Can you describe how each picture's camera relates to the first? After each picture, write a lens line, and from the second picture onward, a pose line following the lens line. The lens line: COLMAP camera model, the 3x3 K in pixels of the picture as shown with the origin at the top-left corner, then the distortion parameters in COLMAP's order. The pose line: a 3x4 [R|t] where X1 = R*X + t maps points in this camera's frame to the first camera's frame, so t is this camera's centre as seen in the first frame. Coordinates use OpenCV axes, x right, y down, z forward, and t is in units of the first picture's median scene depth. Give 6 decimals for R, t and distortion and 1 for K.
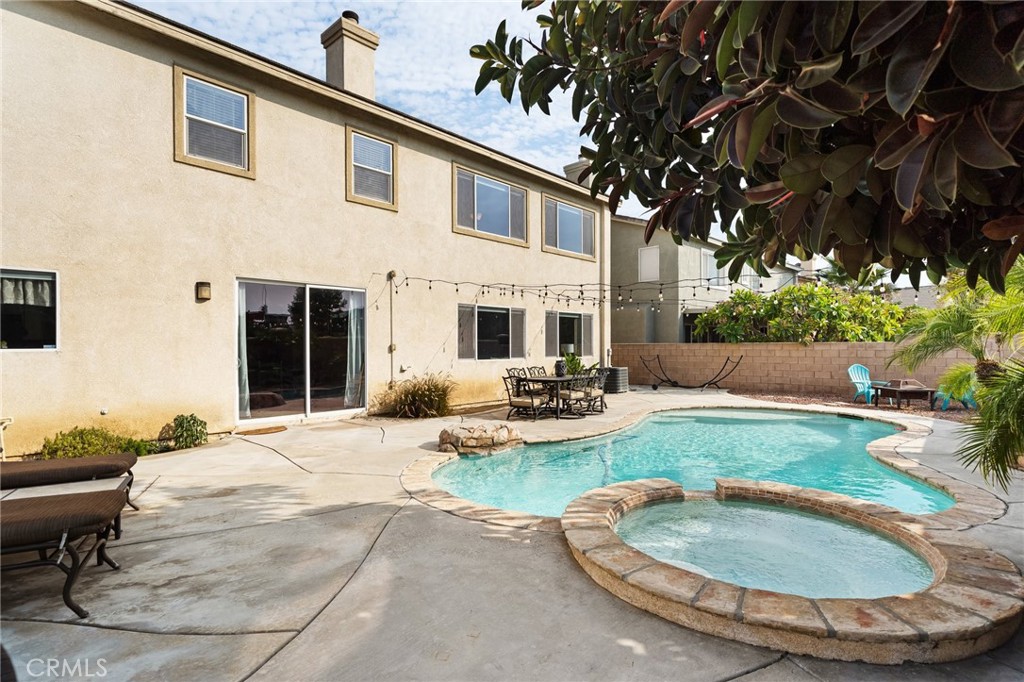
lens RADIAL K [[518.1, 0, 510.9], [0, 518.1, 345.1], [0, 0, 1]] dist [-0.002722, 0.001573]
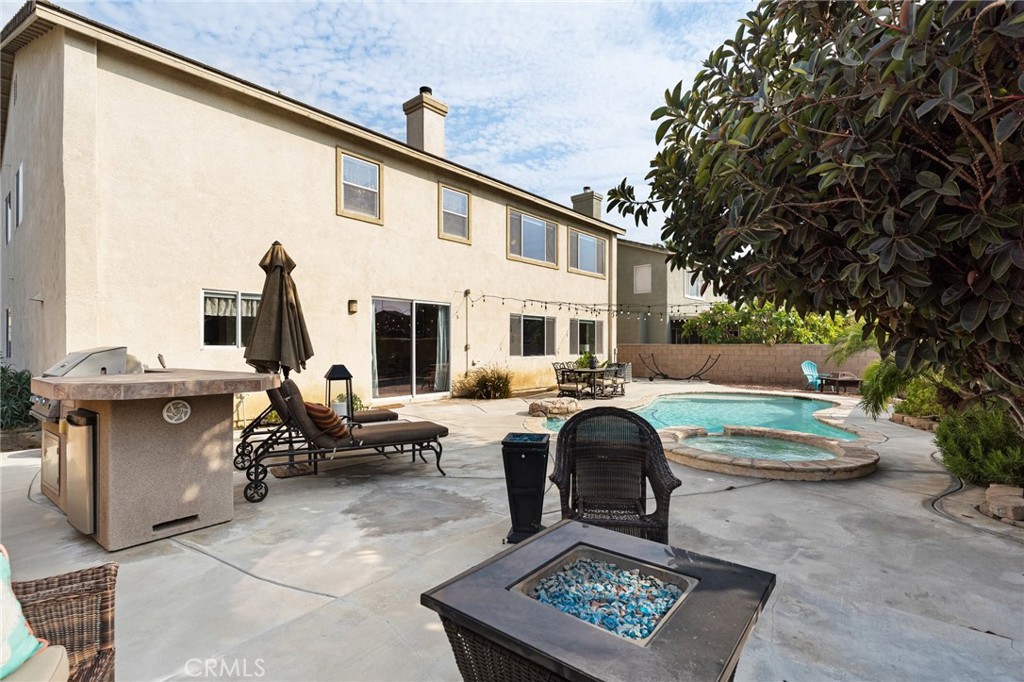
lens RADIAL K [[480.7, 0, 513.1], [0, 480.7, 344.2], [0, 0, 1]] dist [0.000386, 0.001294]
pose [[0.999343, 0.004531, 0.035967, -0.135765], [-0.004523, 0.999990, -0.000309, -0.001989], [-0.035968, 0.000146, 0.999353, -0.212086]]
